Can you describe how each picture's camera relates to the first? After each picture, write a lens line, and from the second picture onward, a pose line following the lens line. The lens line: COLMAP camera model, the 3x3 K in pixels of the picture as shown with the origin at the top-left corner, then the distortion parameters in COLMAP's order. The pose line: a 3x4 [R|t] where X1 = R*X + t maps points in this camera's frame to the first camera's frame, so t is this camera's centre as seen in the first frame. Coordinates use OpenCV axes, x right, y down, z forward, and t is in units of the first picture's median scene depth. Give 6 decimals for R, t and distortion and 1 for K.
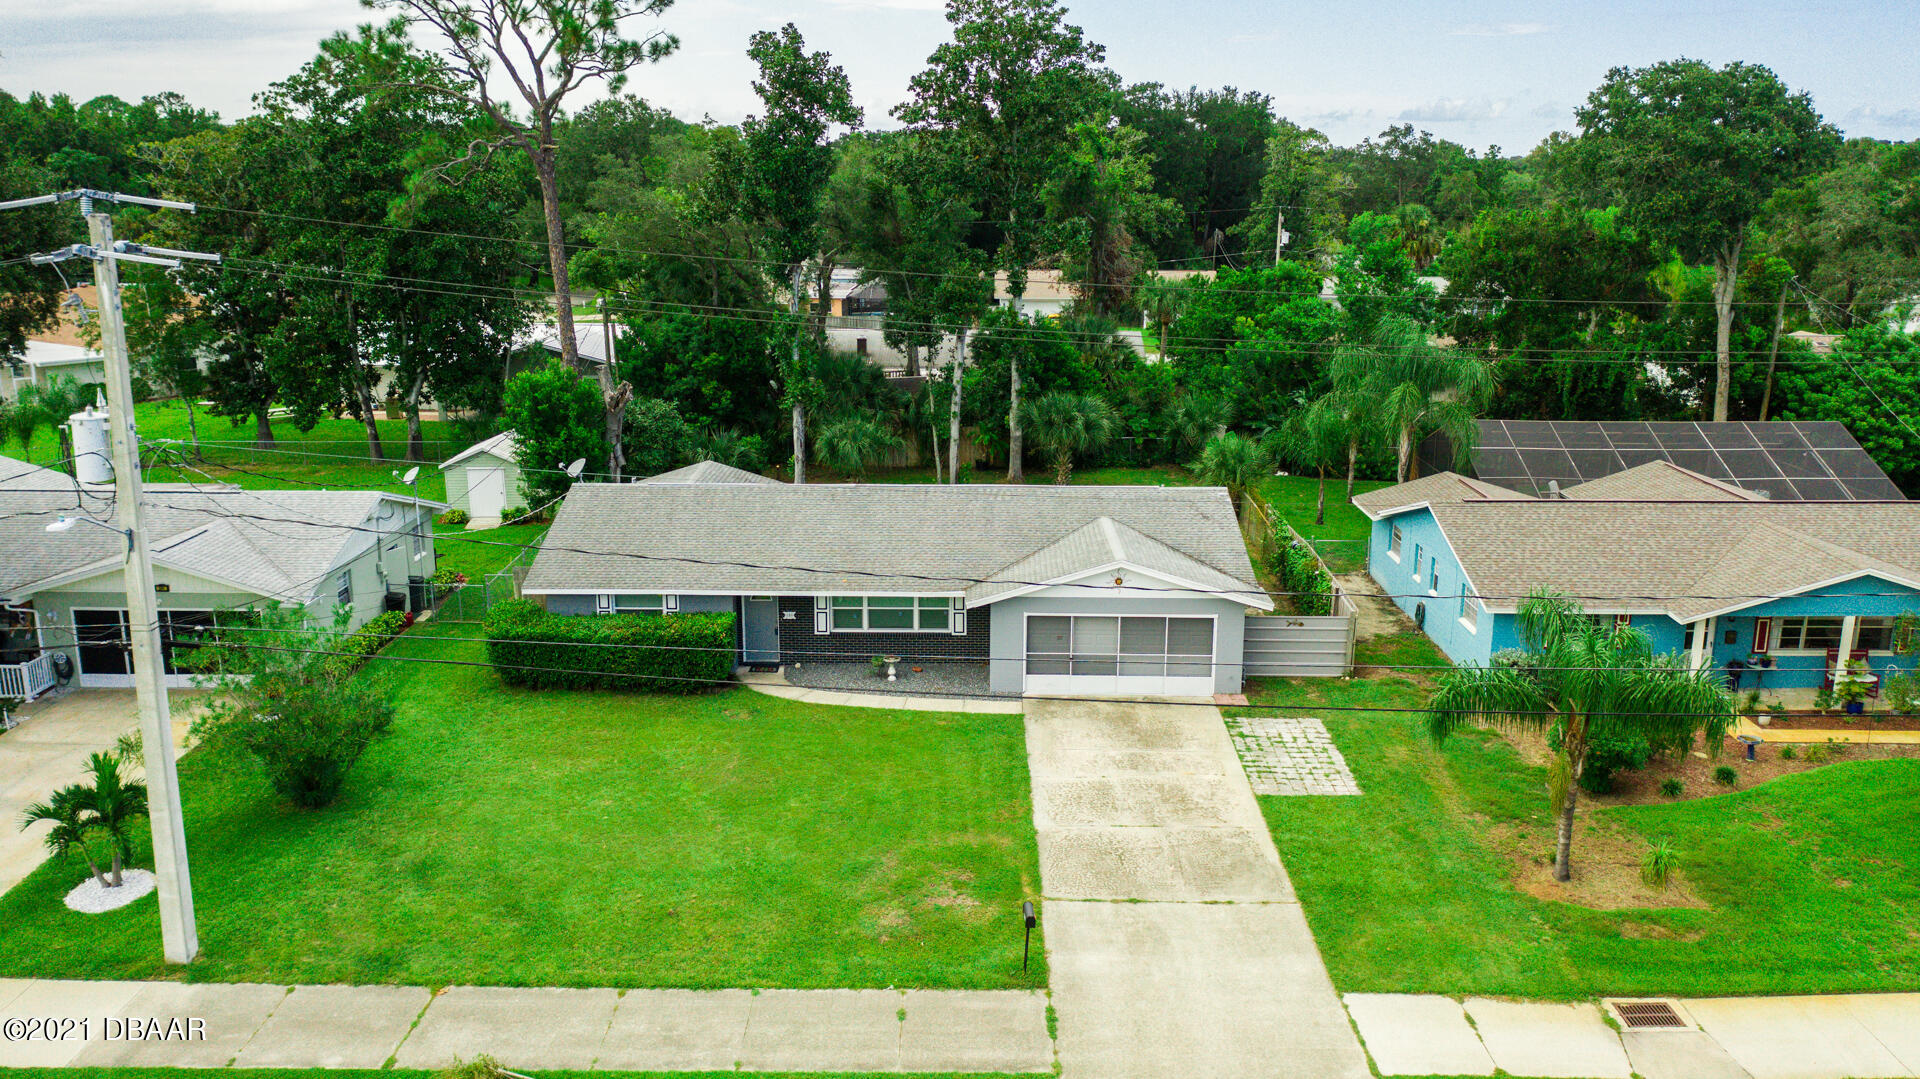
lens RADIAL K [[1486.1, 0, 960.0], [0, 1486.1, 539.5], [0, 0, 1]] dist [0.001286, 0.000173]
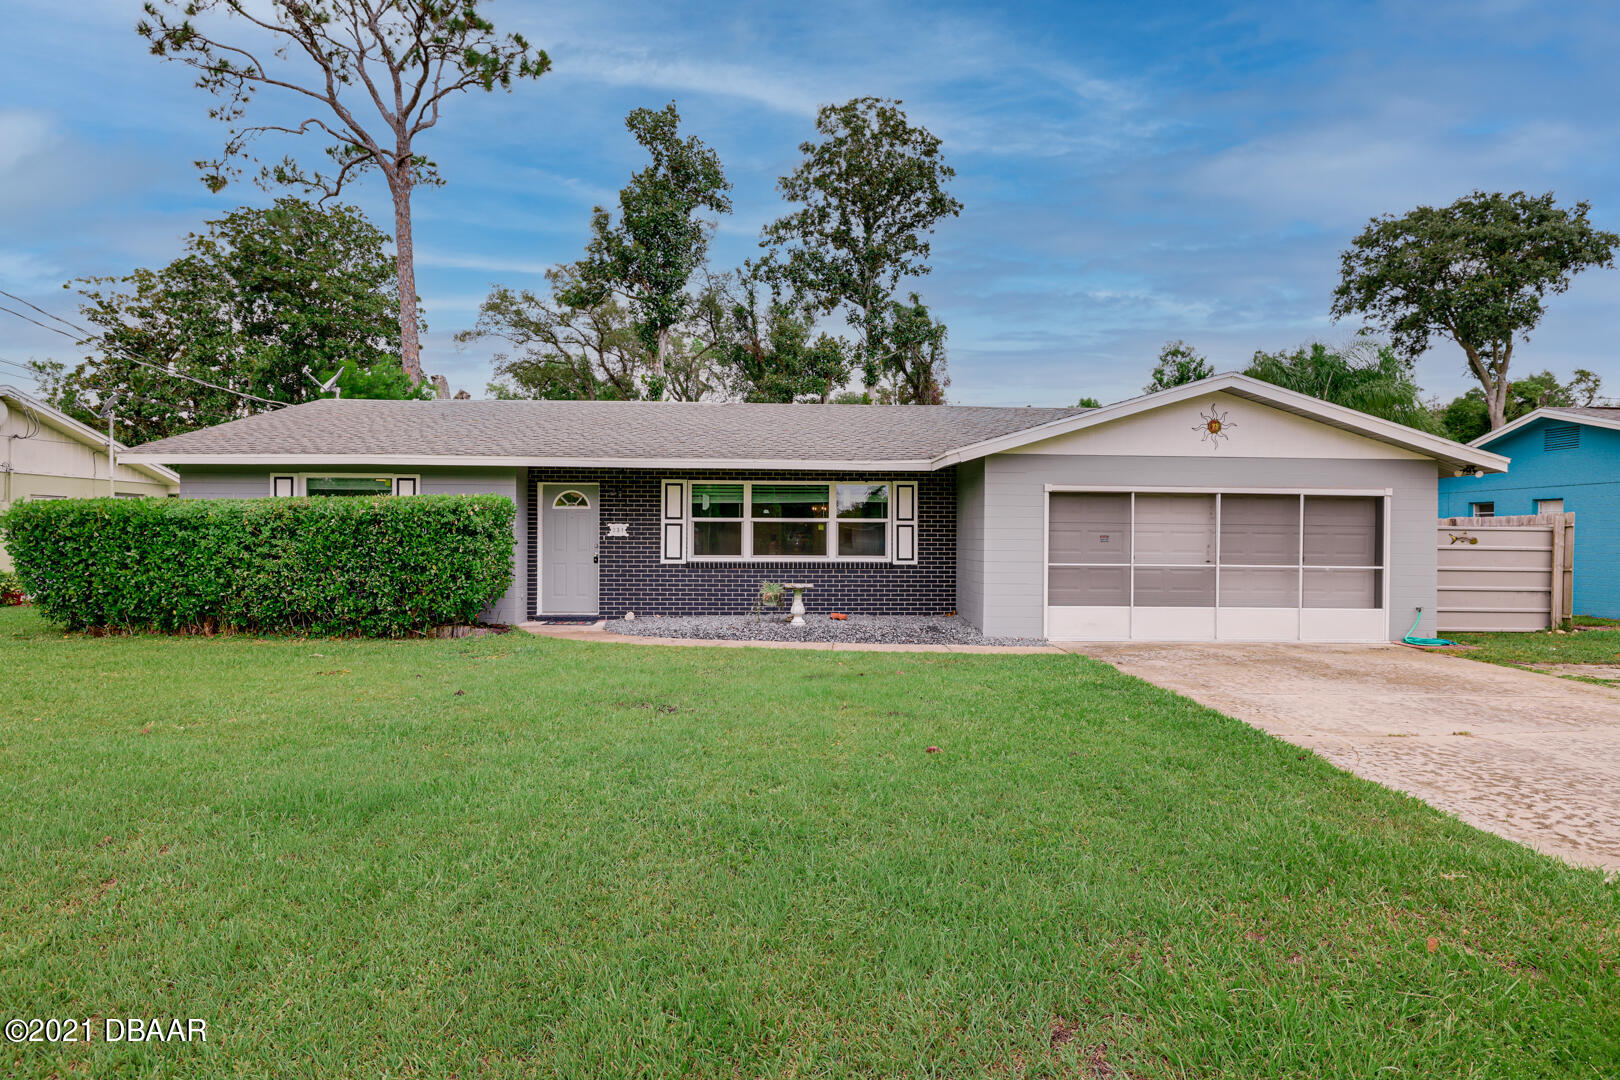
lens RADIAL K [[871.4, 0, 800.0], [0, 871.4, 535.2], [0, 0, 1]] dist [-0.000596, 0.000869]
pose [[0.999552, -0.004682, 0.029556, -0.052984], [0.011121, 0.975059, -0.221667, 0.130142], [-0.027781, 0.221897, 0.974674, 0.661089]]
